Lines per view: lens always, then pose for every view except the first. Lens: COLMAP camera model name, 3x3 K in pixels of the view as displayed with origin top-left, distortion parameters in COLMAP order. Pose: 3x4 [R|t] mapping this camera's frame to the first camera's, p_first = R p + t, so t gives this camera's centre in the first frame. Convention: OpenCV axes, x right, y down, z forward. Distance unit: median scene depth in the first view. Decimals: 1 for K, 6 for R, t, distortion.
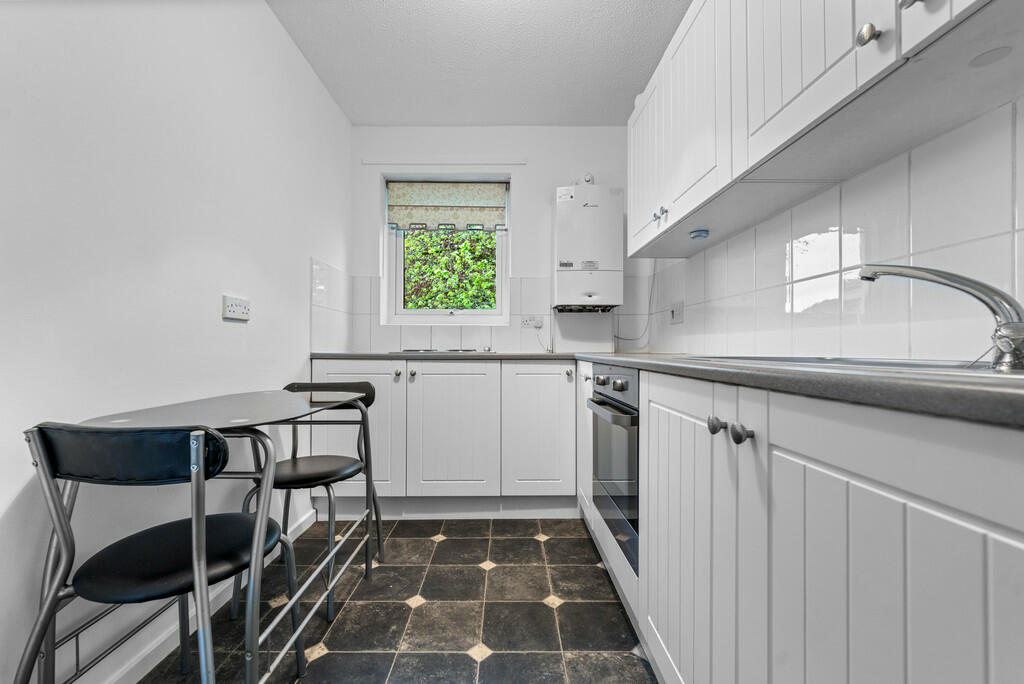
lens RADIAL K [[417.4, 0, 512.0], [0, 417.4, 342.0], [0, 0, 1]] dist [-0.001059, 0.000095]
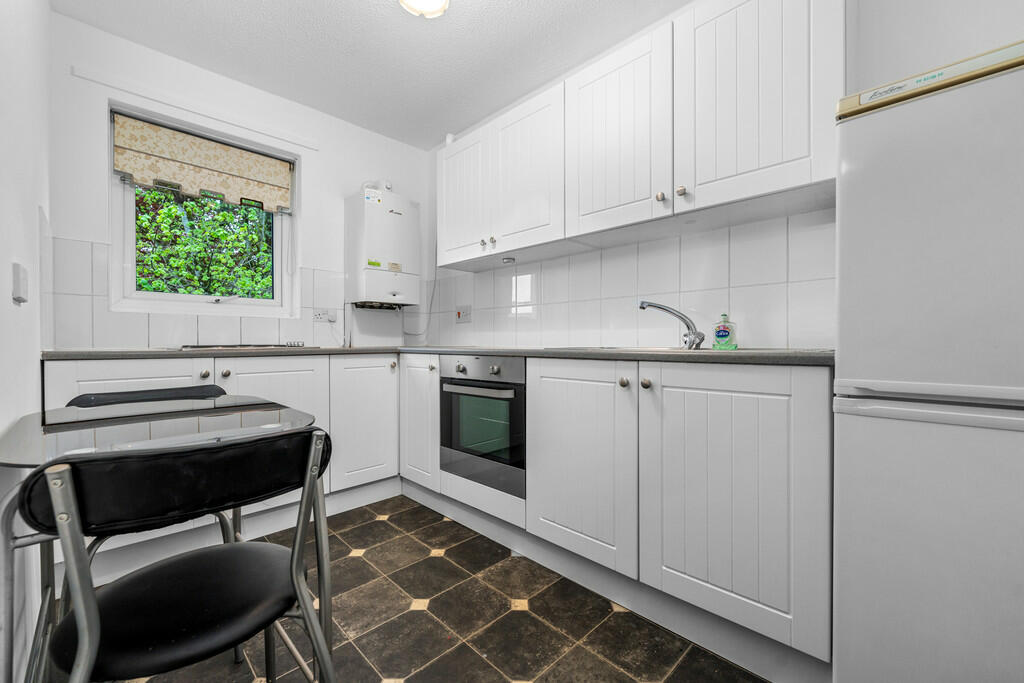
lens RADIAL K [[417.4, 0, 512.0], [0, 417.4, 341.5], [0, 0, 1]] dist [-0.001059, 0.000095]
pose [[0.705669, -0.003012, 0.708535, -0.428710], [-0.006757, 0.999917, 0.010981, -0.002407], [-0.708509, -0.012536, 0.705590, 0.003624]]
